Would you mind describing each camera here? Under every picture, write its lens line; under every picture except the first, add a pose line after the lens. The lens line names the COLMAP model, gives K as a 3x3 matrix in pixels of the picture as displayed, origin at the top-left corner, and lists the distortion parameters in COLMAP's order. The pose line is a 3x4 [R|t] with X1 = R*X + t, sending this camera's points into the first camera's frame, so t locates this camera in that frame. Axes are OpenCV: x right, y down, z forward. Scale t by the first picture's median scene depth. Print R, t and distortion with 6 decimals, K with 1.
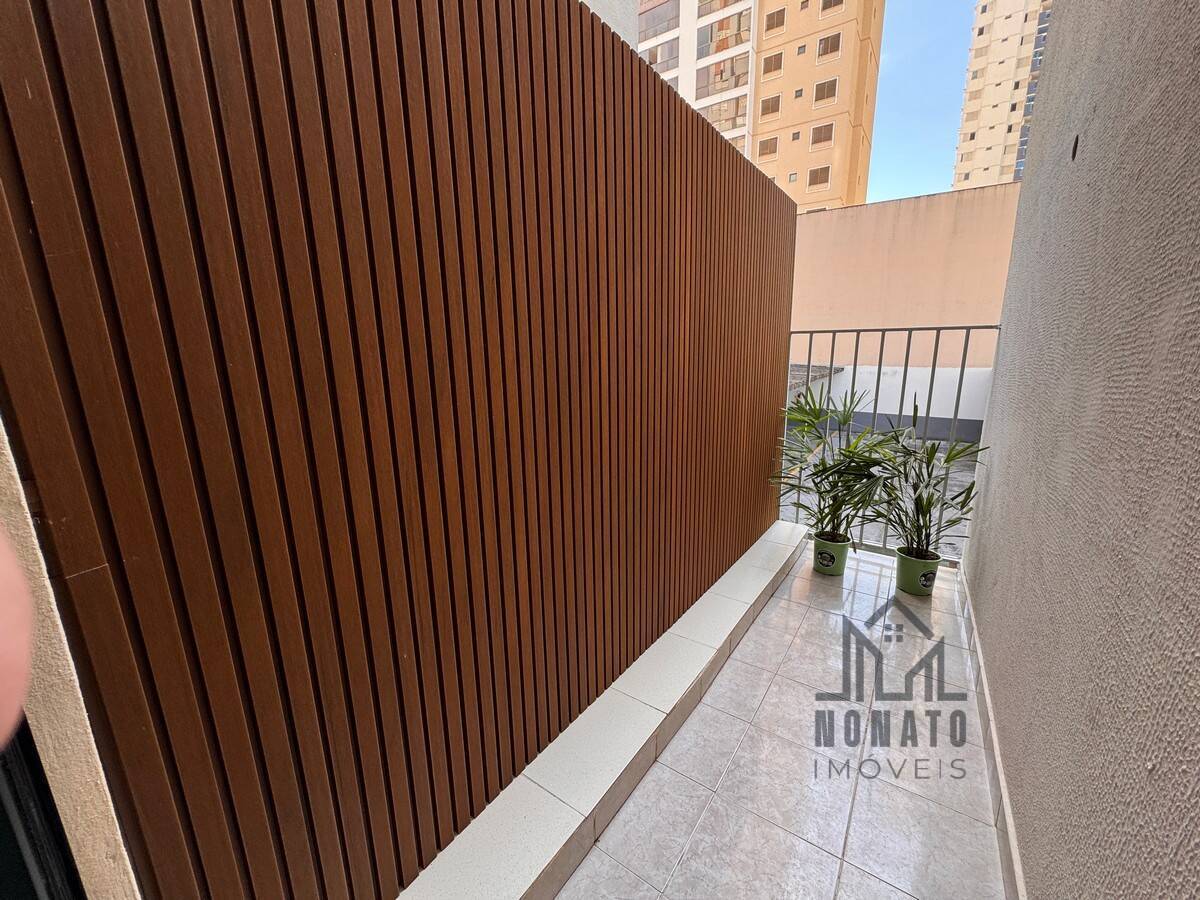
lens RADIAL K [[472.6, 0, 600.0], [0, 472.6, 450.0], [0, 0, 1]] dist [-0.001259, -0.000200]
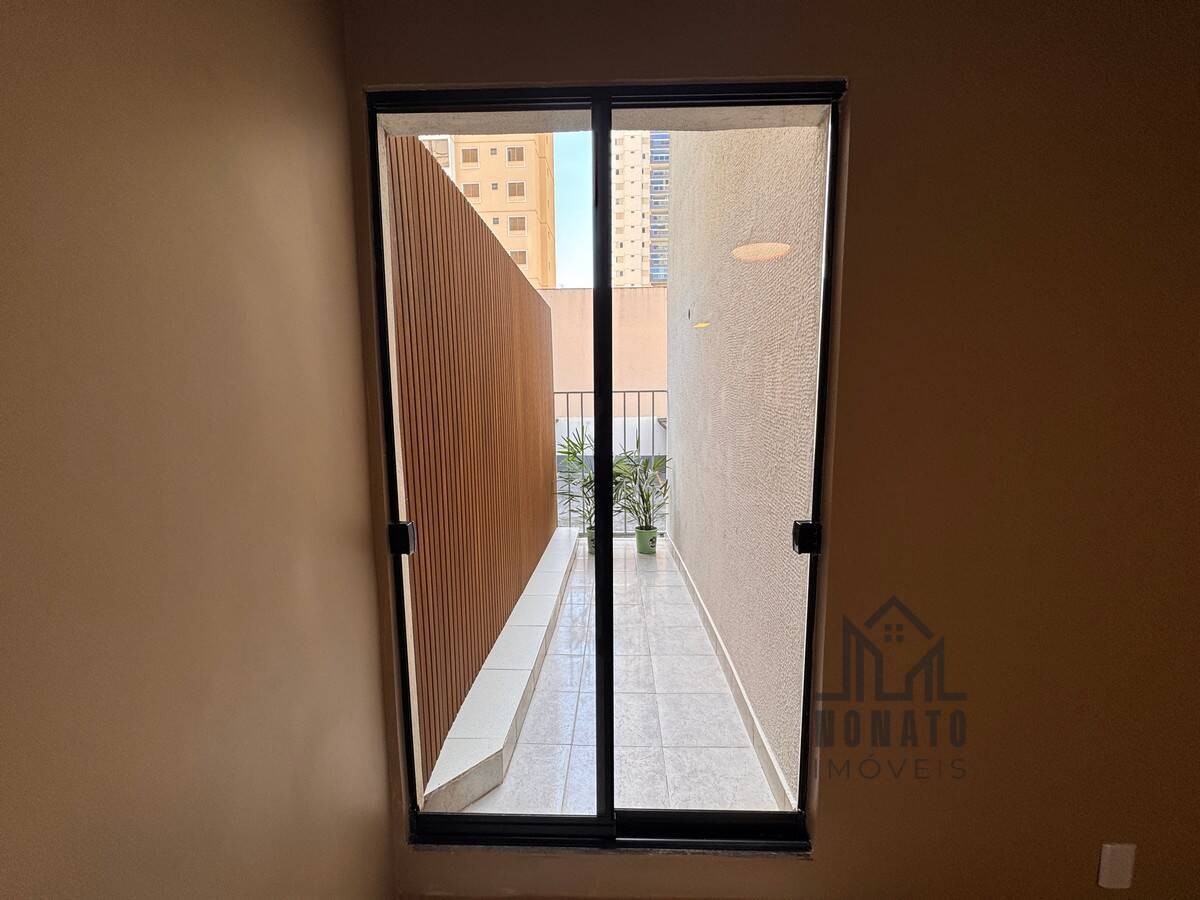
lens RADIAL K [[479.2, 0, 598.2], [0, 479.2, 450.0], [0, 0, 1]] dist [-0.002616, -0.000108]
pose [[0.842402, -0.056938, 0.535833, -0.315047], [0.118822, 0.989552, -0.081655, 0.067118], [-0.525586, 0.132455, 0.840366, -0.313859]]
